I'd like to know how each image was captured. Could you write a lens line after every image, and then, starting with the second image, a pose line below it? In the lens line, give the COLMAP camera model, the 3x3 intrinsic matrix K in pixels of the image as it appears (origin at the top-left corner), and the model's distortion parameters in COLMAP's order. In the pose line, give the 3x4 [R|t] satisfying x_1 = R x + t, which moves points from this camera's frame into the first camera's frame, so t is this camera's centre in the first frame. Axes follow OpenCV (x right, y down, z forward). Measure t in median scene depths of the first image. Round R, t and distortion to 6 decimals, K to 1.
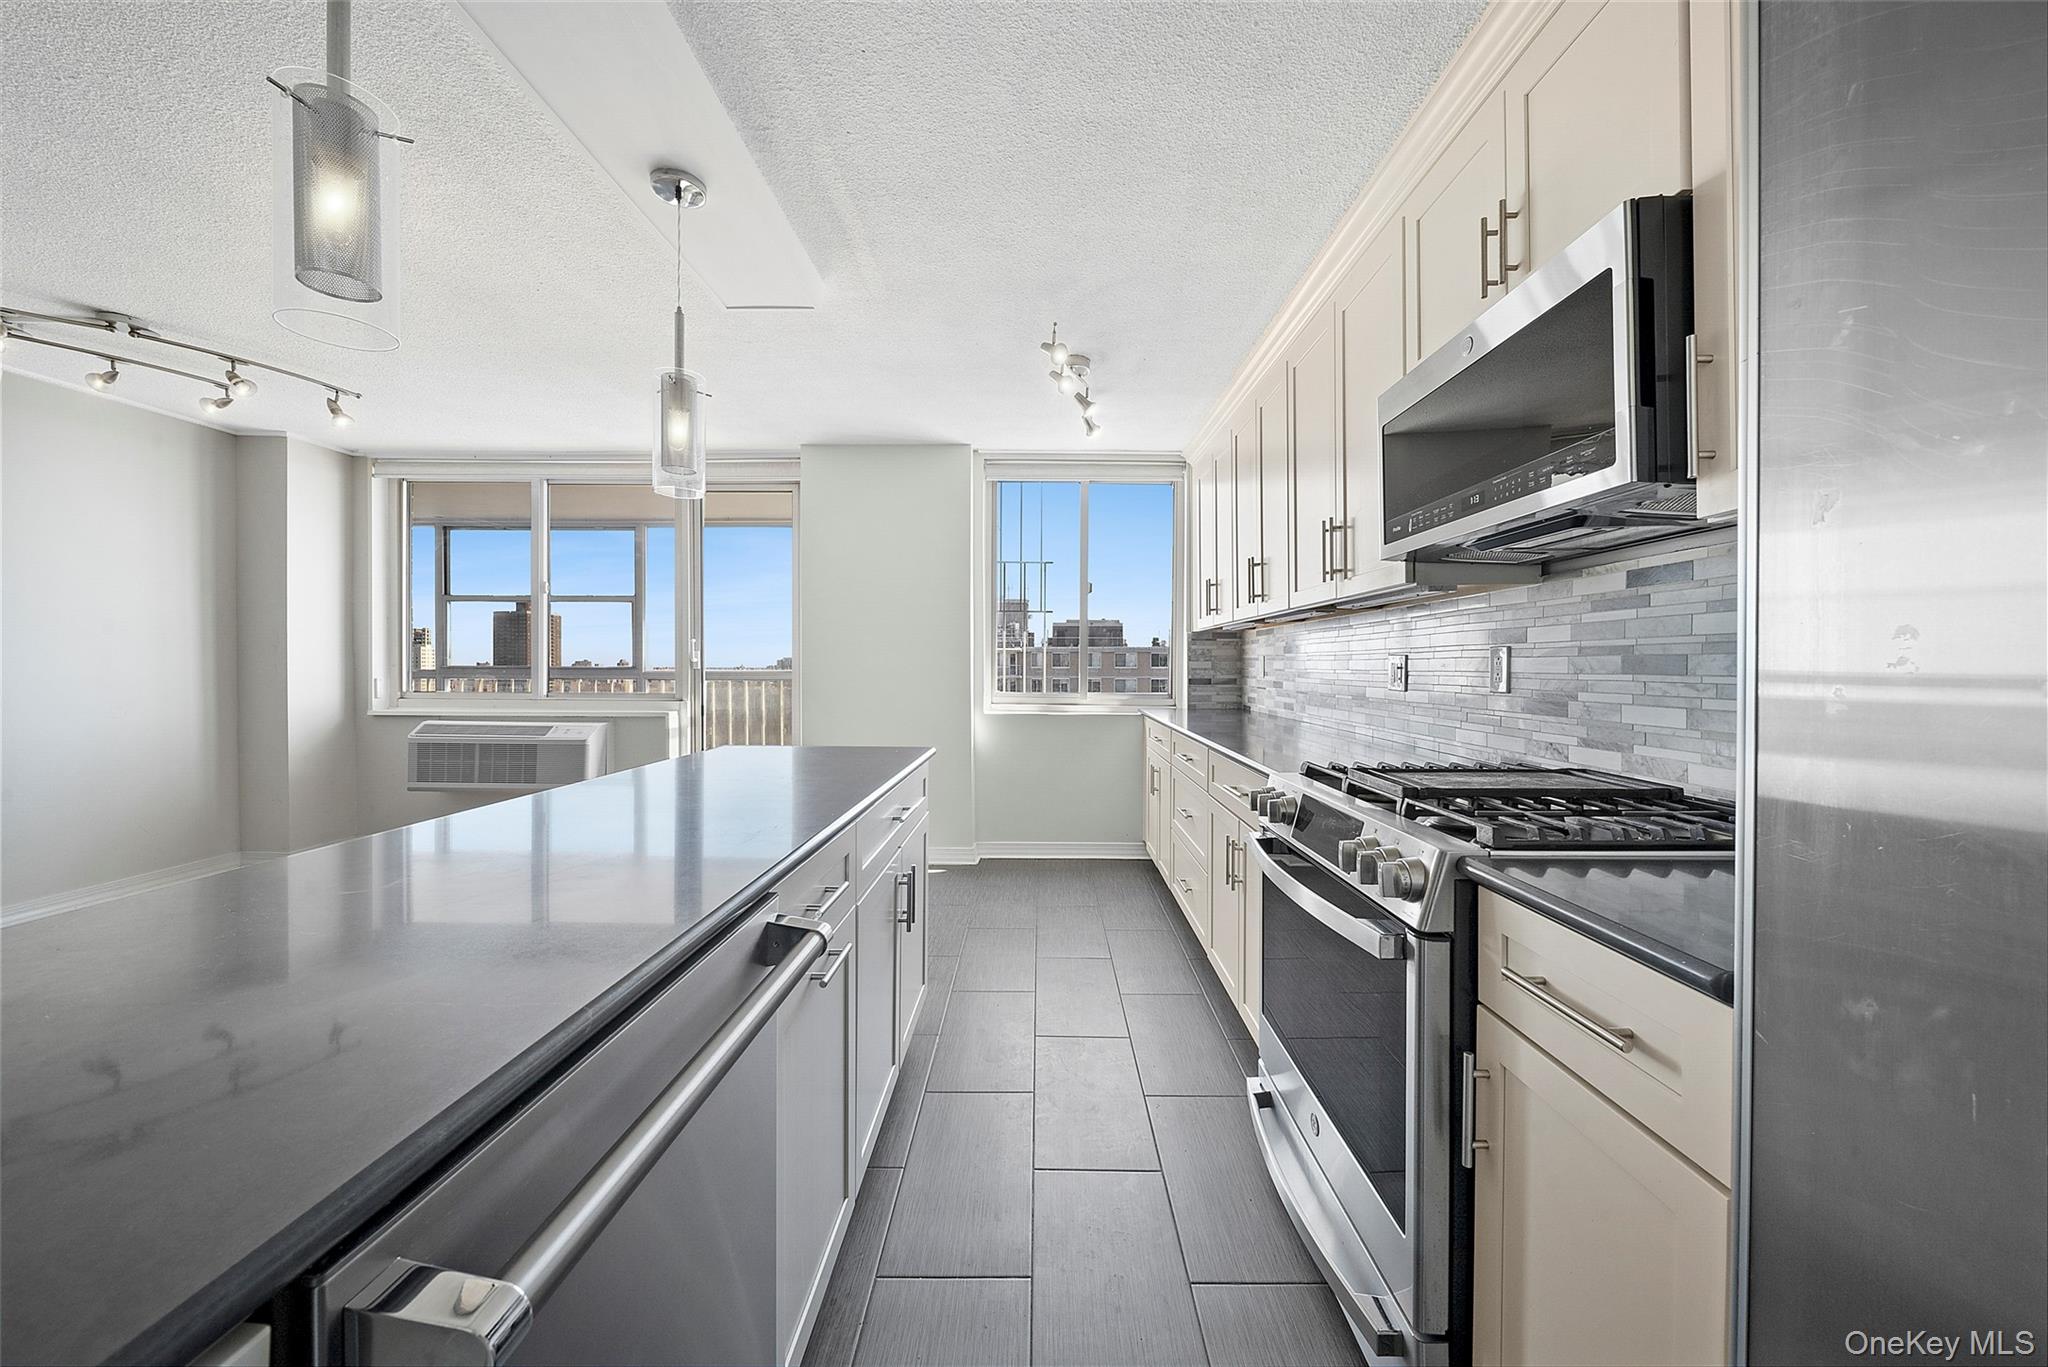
lens RADIAL K [[745.4, 0, 1028.2], [0, 745.4, 666.5], [0, 0, 1]] dist [-0.000798, -0.000578]
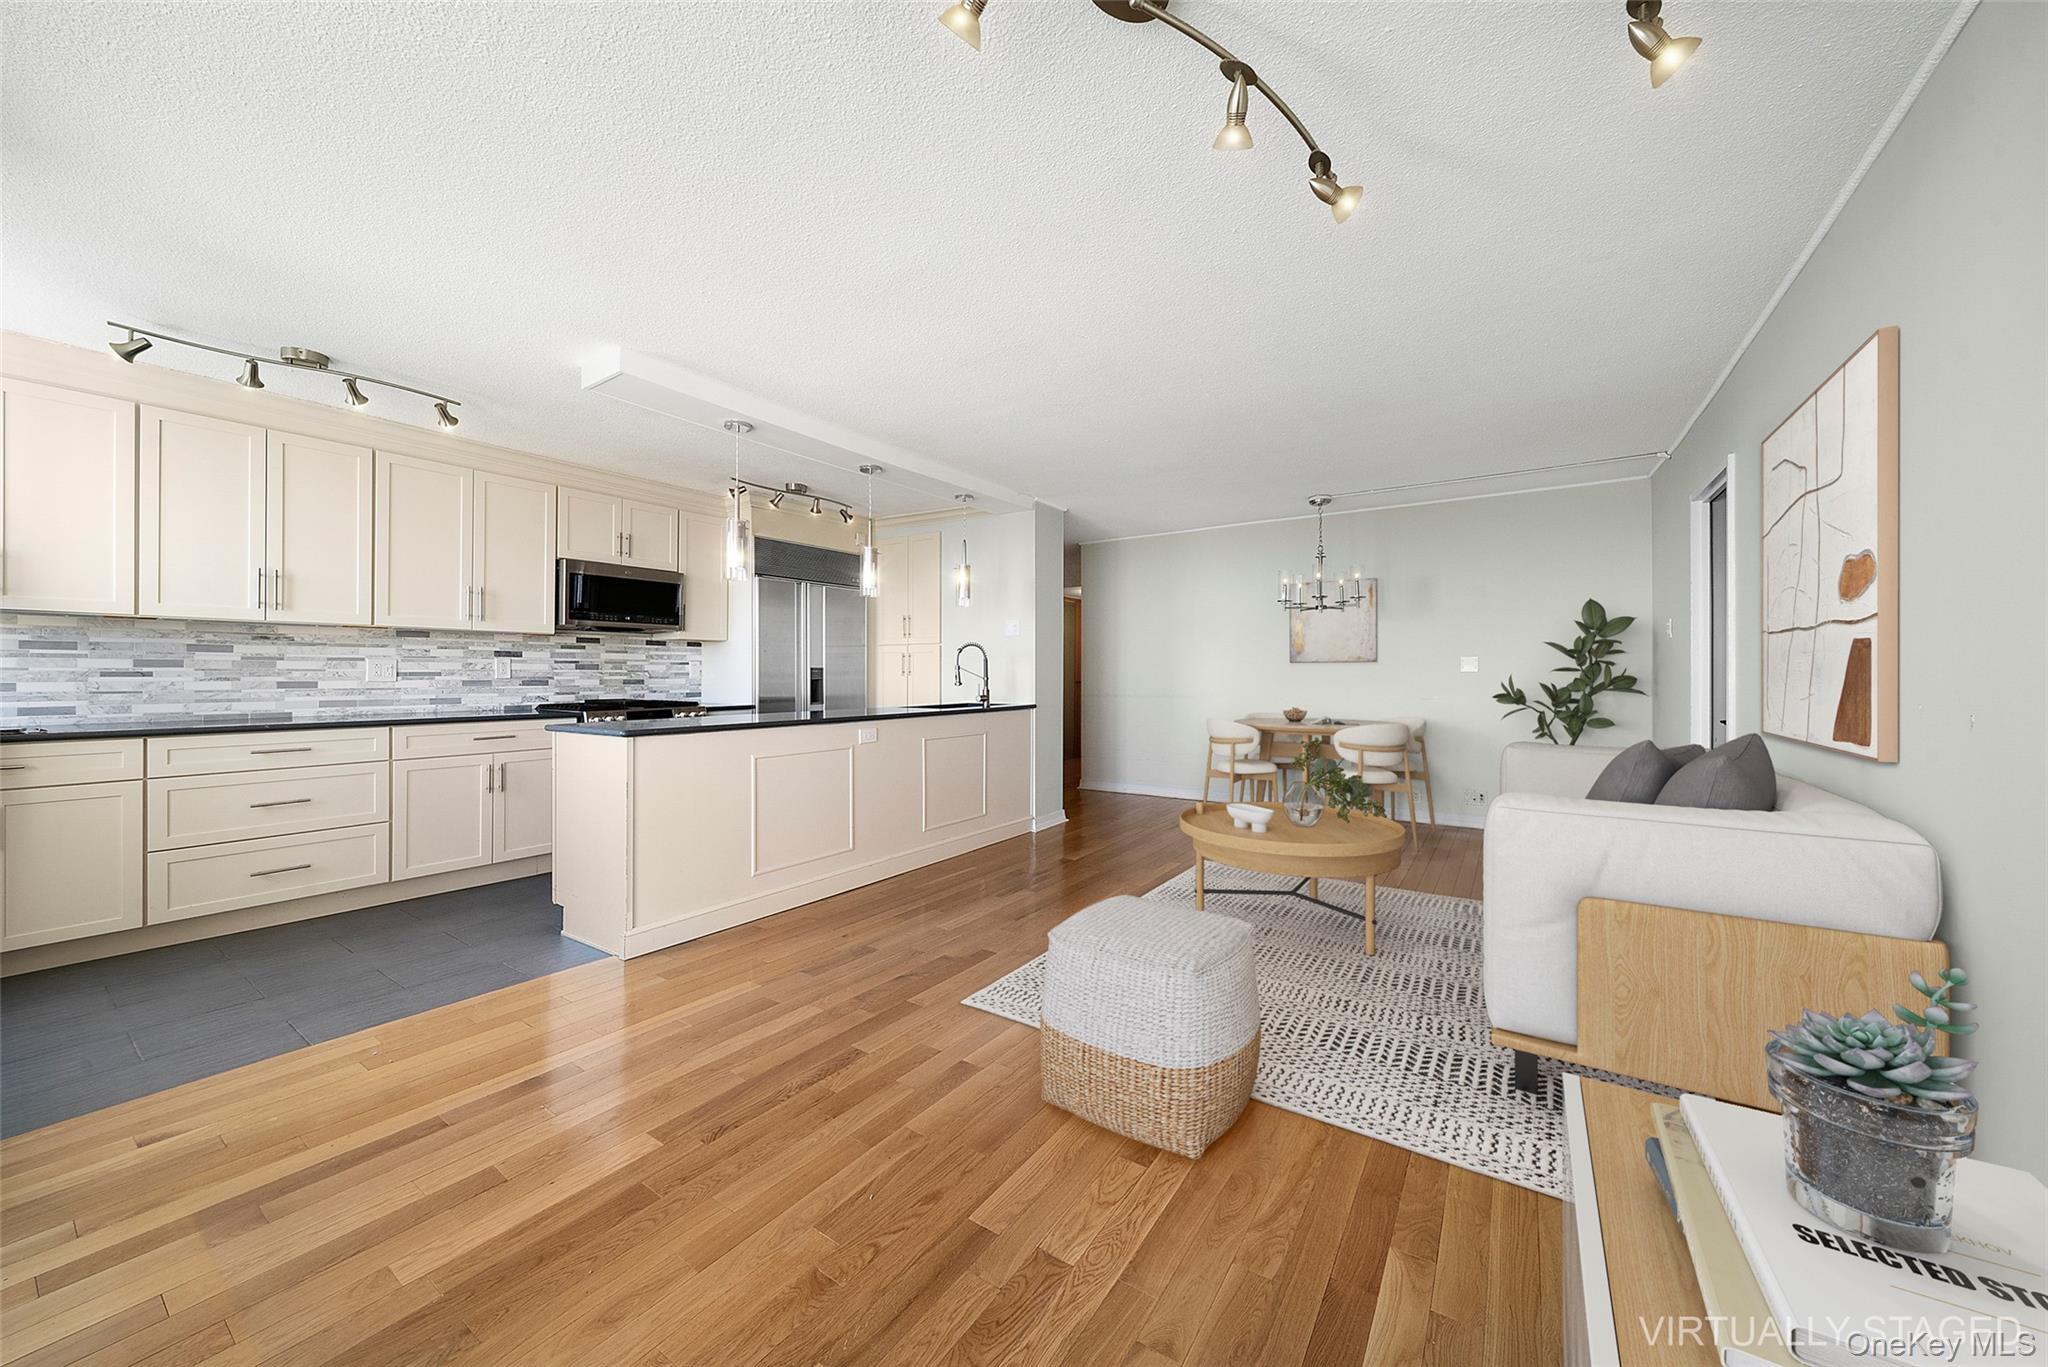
lens RADIAL K [[745.4, 0, 1040.0], [0, 745.4, 669.3], [0, 0, 1]] dist [-0.000798, -0.000578]
pose [[-0.850120, -0.004538, 0.526570, -0.908474], [-0.005816, 0.999983, -0.000771, -0.000405], [-0.526557, -0.003718, -0.850132, 0.949513]]
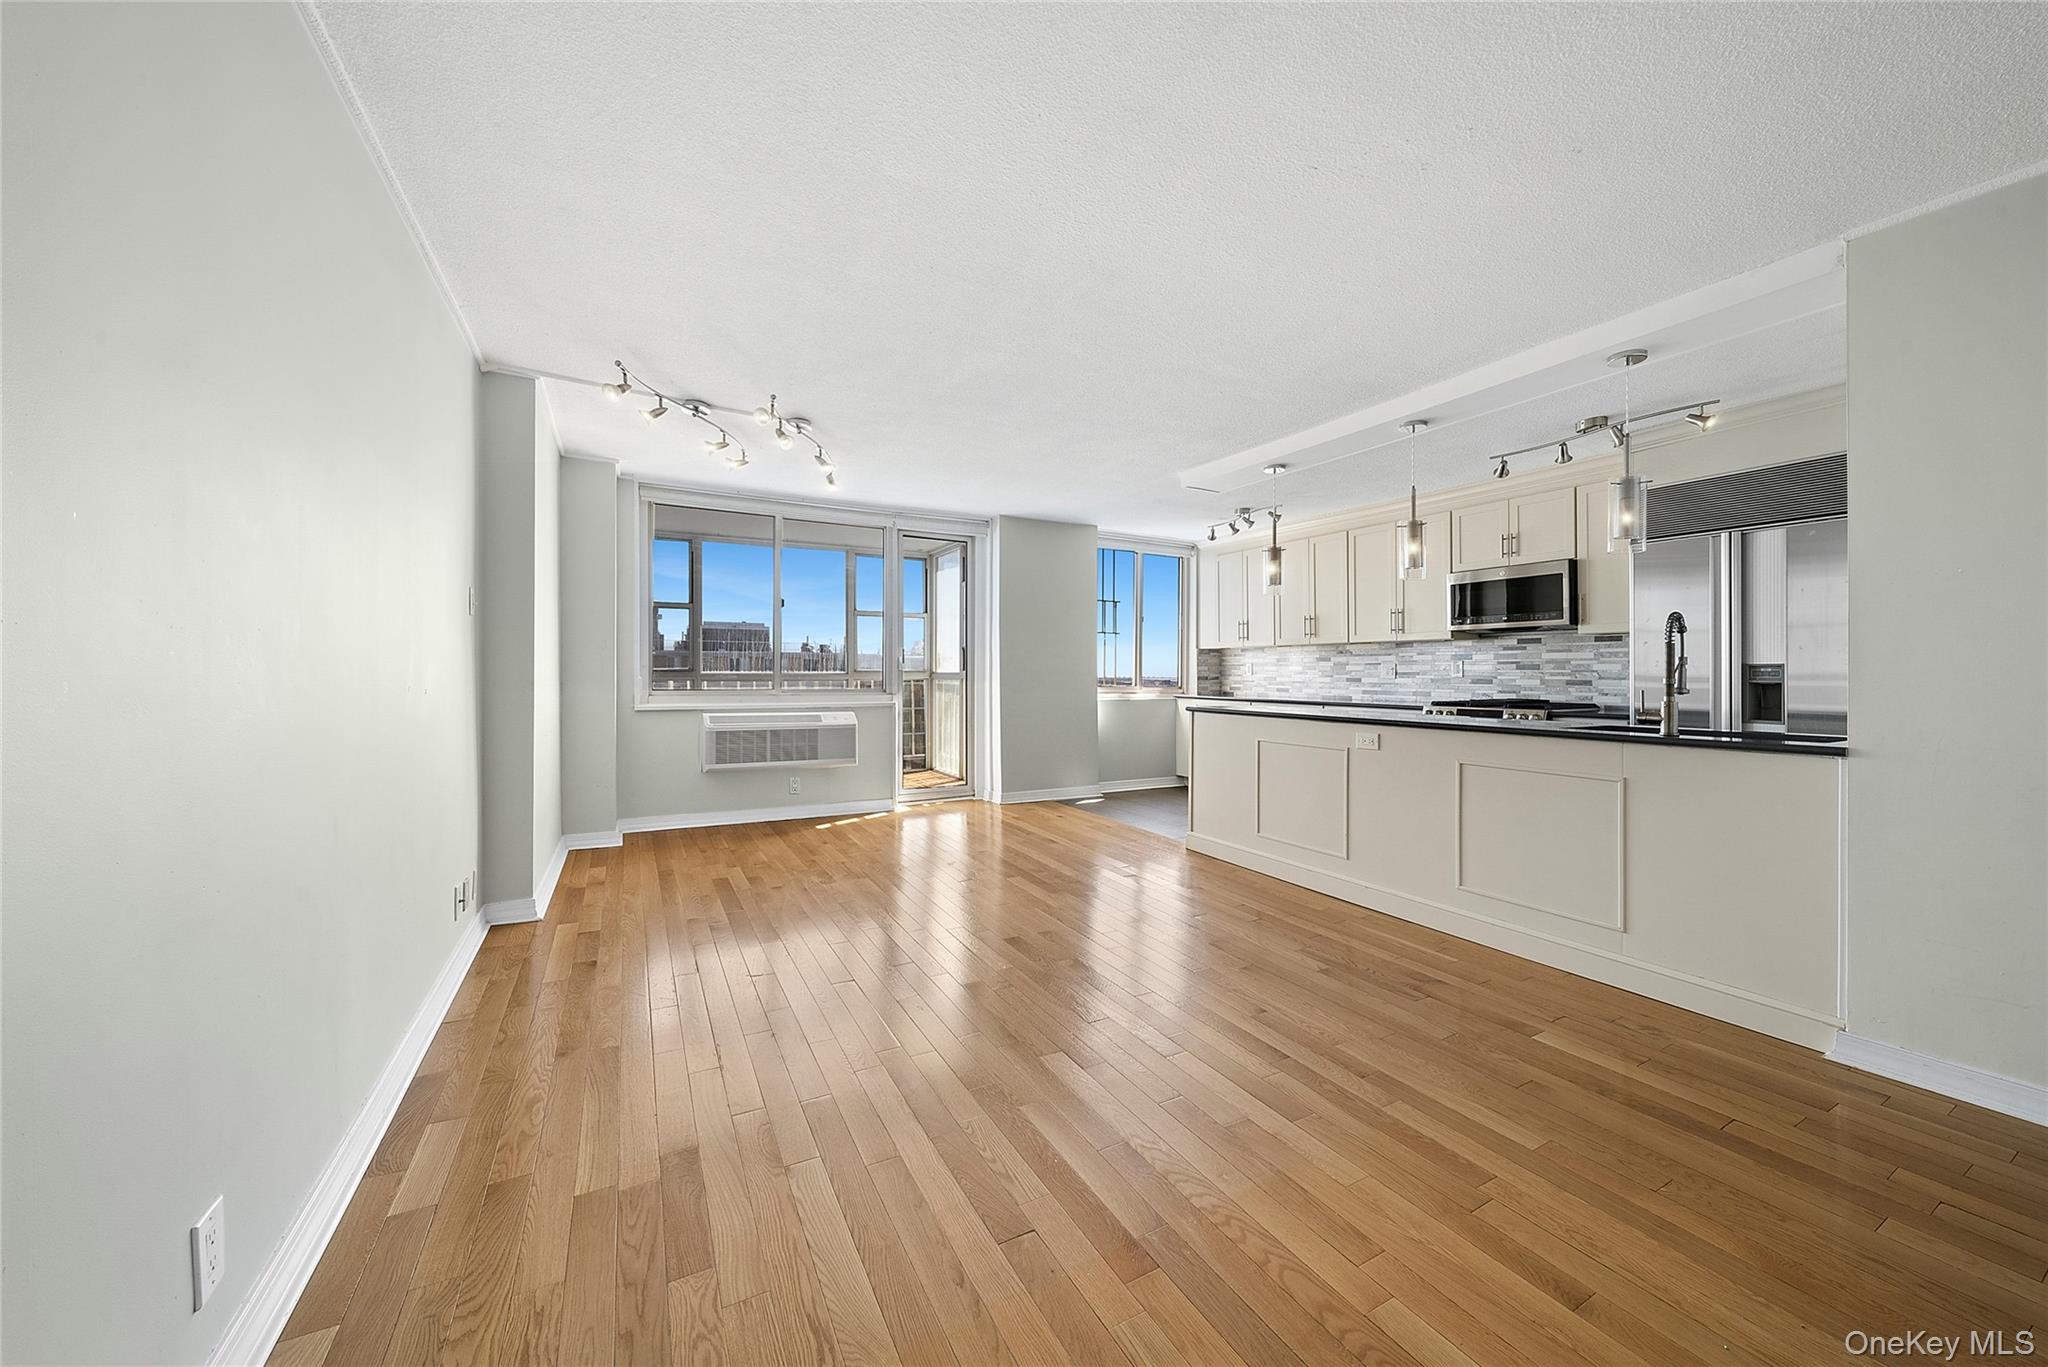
lens RADIAL K [[745.4, 0, 1039.6], [0, 745.4, 674.8], [0, 0, 1]] dist [-0.000798, -0.000578]
pose [[0.865317, -0.000647, 0.501224, -0.967361], [-0.000795, 0.999996, 0.002663, 0.008815], [-0.501224, -0.002703, 0.865313, -0.288610]]
